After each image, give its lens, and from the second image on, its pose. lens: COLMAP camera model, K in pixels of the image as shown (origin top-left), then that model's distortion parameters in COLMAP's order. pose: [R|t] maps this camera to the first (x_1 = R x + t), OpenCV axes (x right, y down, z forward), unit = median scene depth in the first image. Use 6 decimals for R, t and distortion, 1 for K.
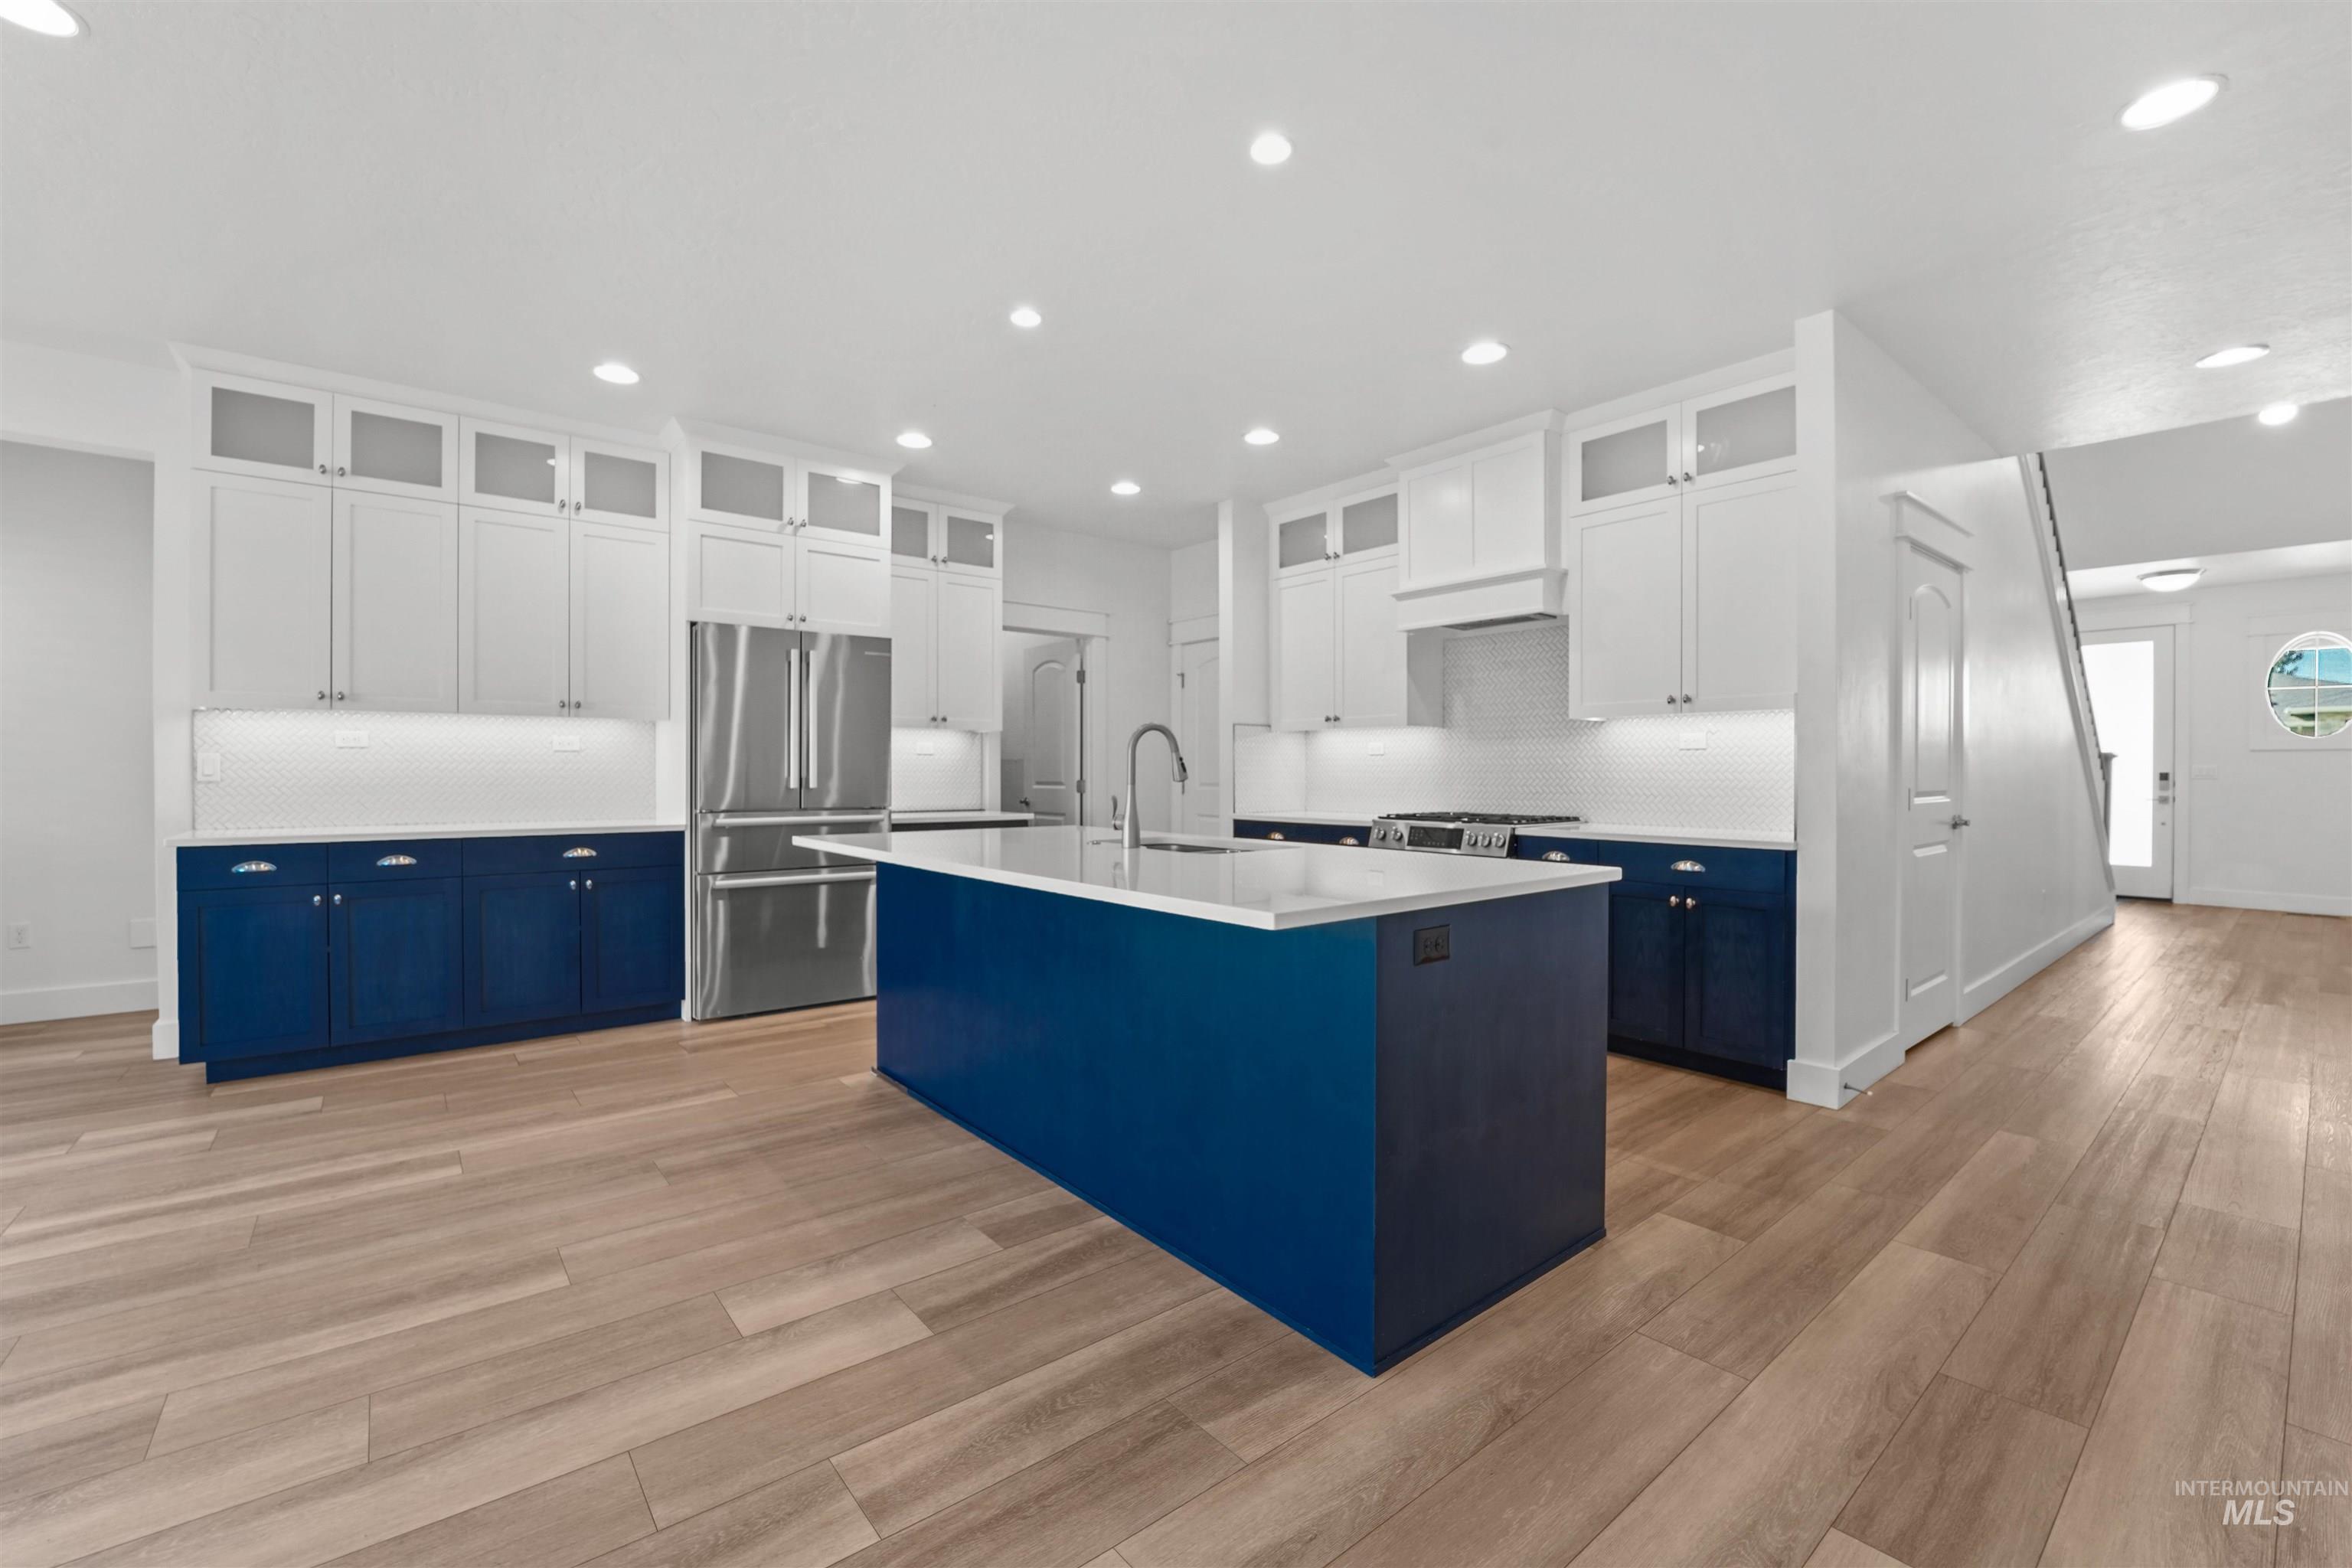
lens RADIAL K [[966.7, 0, 1121.7], [0, 966.7, 802.8], [0, 0, 1]] dist [-0.025936, -0.000070]
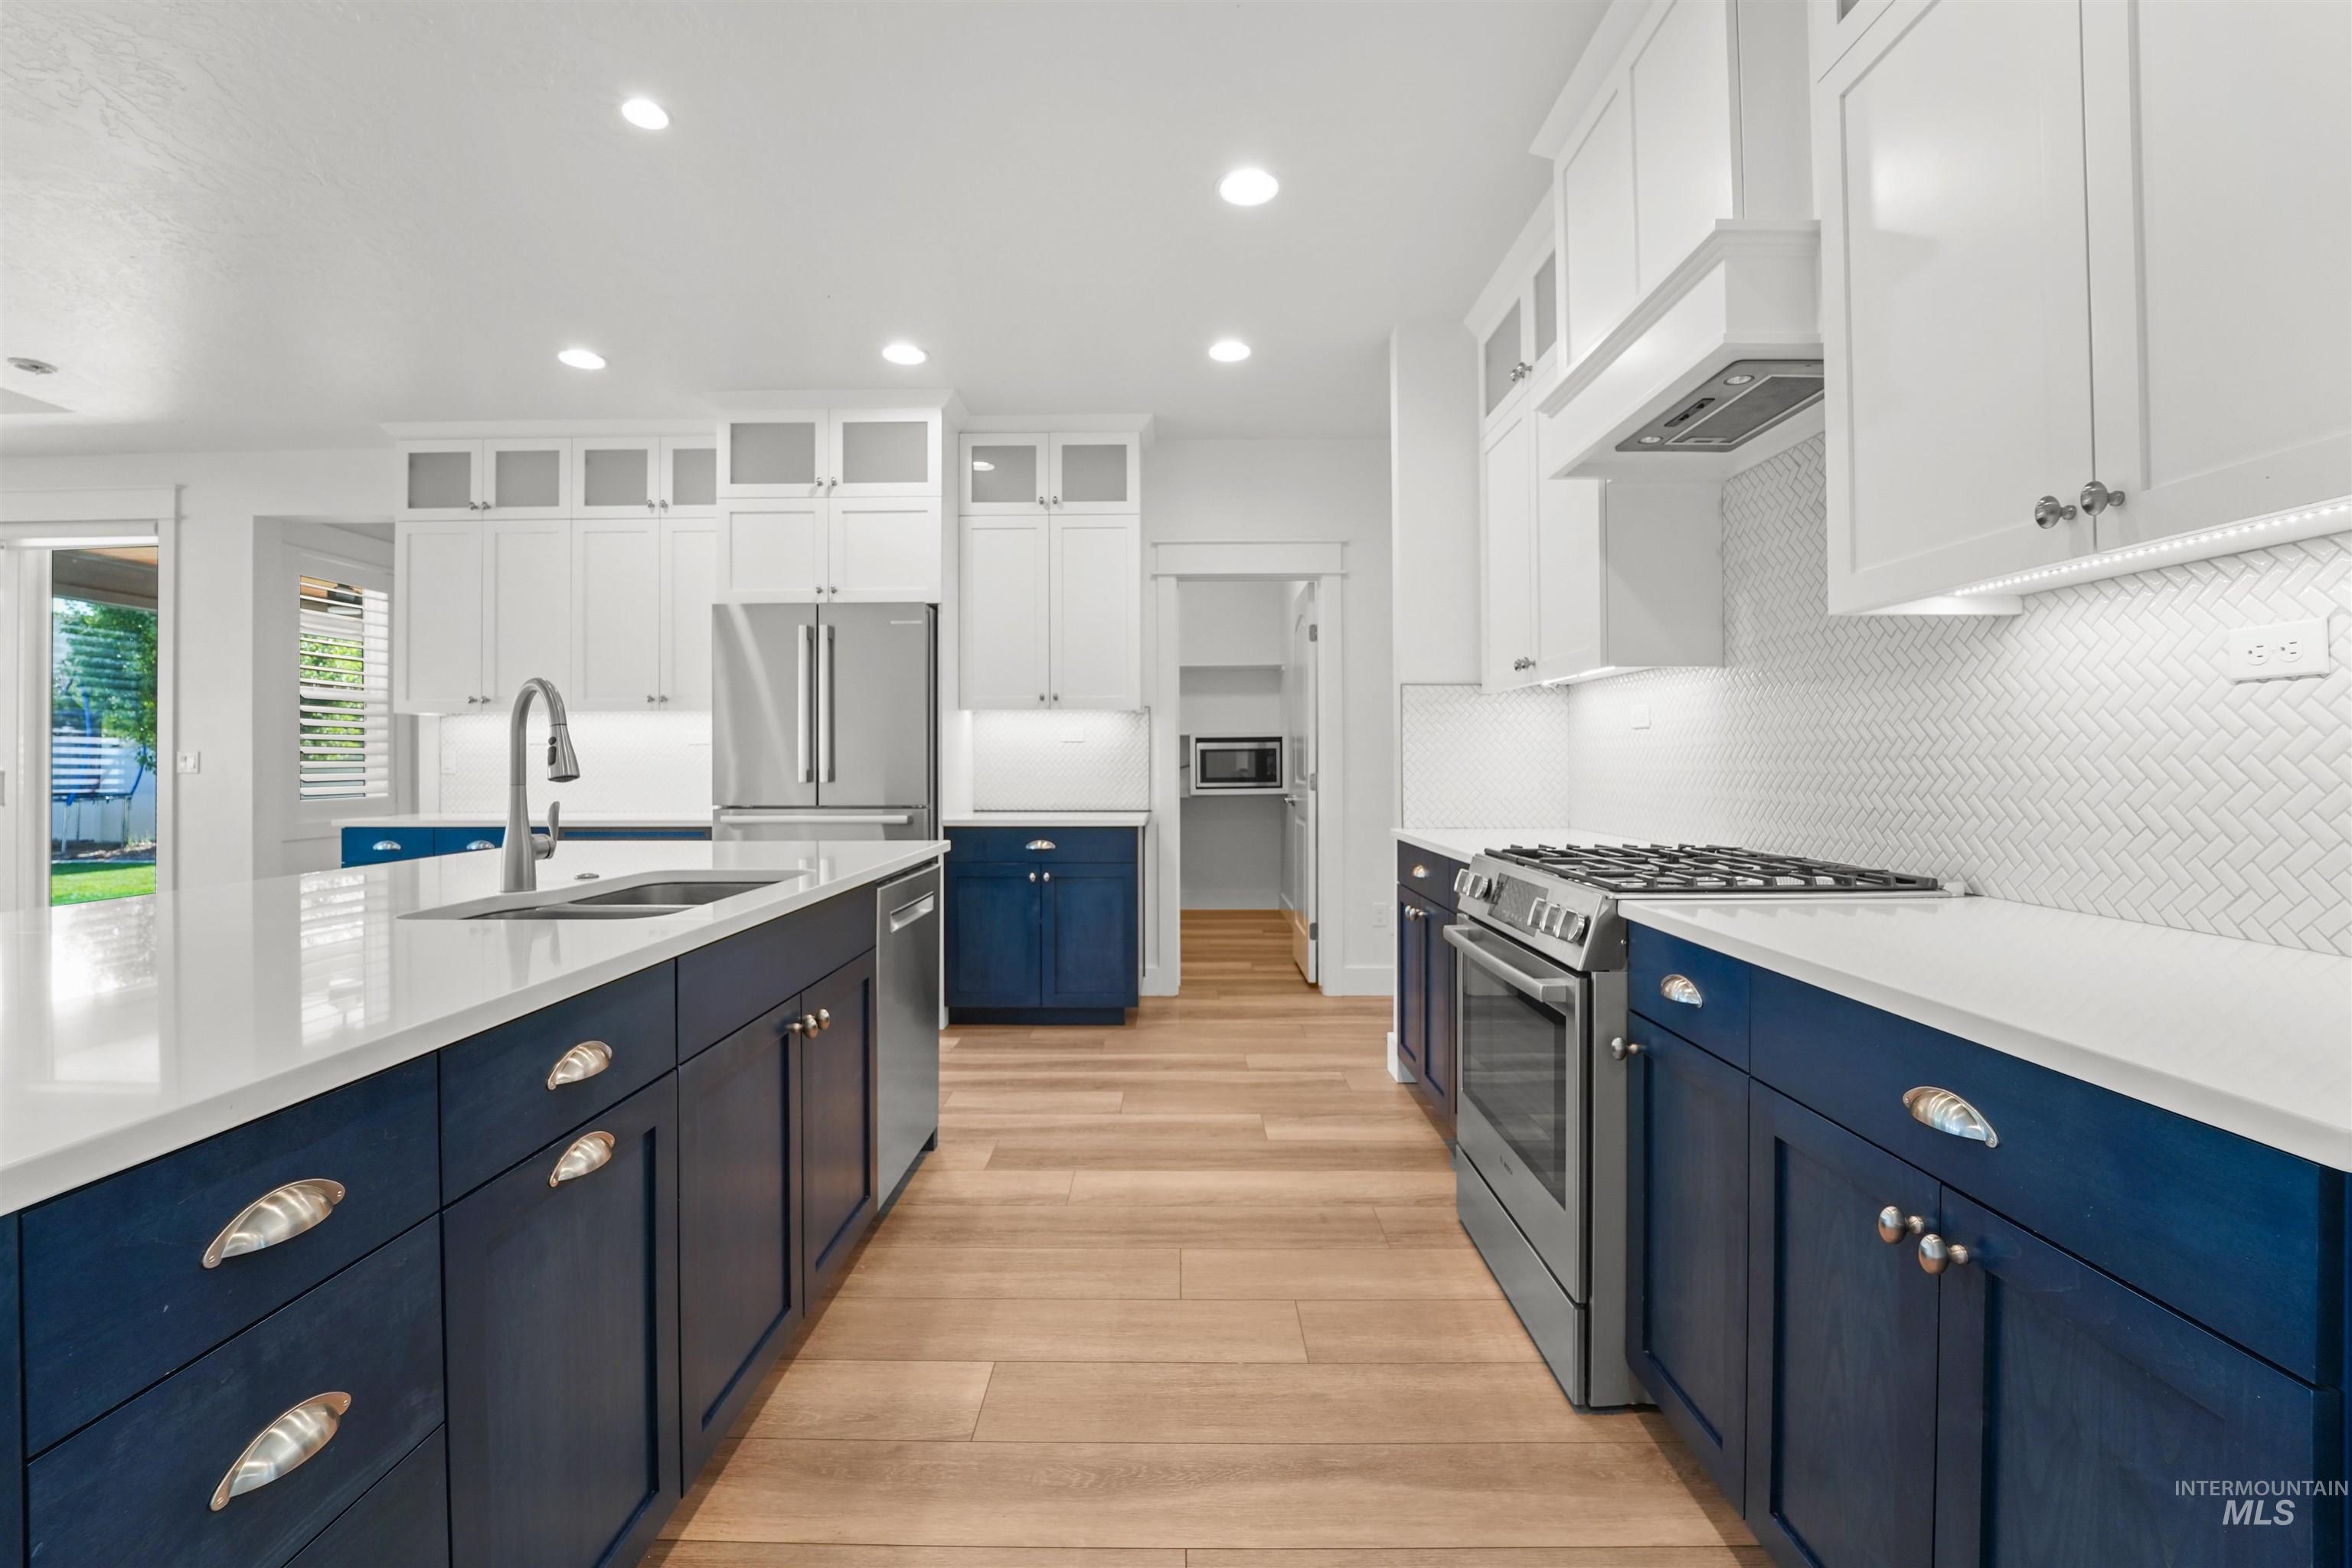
lens RADIAL K [[946.1, 0, 1176.0], [0, 946.1, 784.0], [0, 0, 1]] dist [-0.022593, -0.000069]
pose [[0.789417, 0.010170, -0.613773, 0.445814], [-0.013334, 0.999911, -0.000581, -0.017215], [0.613712, 0.008643, 0.789483, 0.510466]]
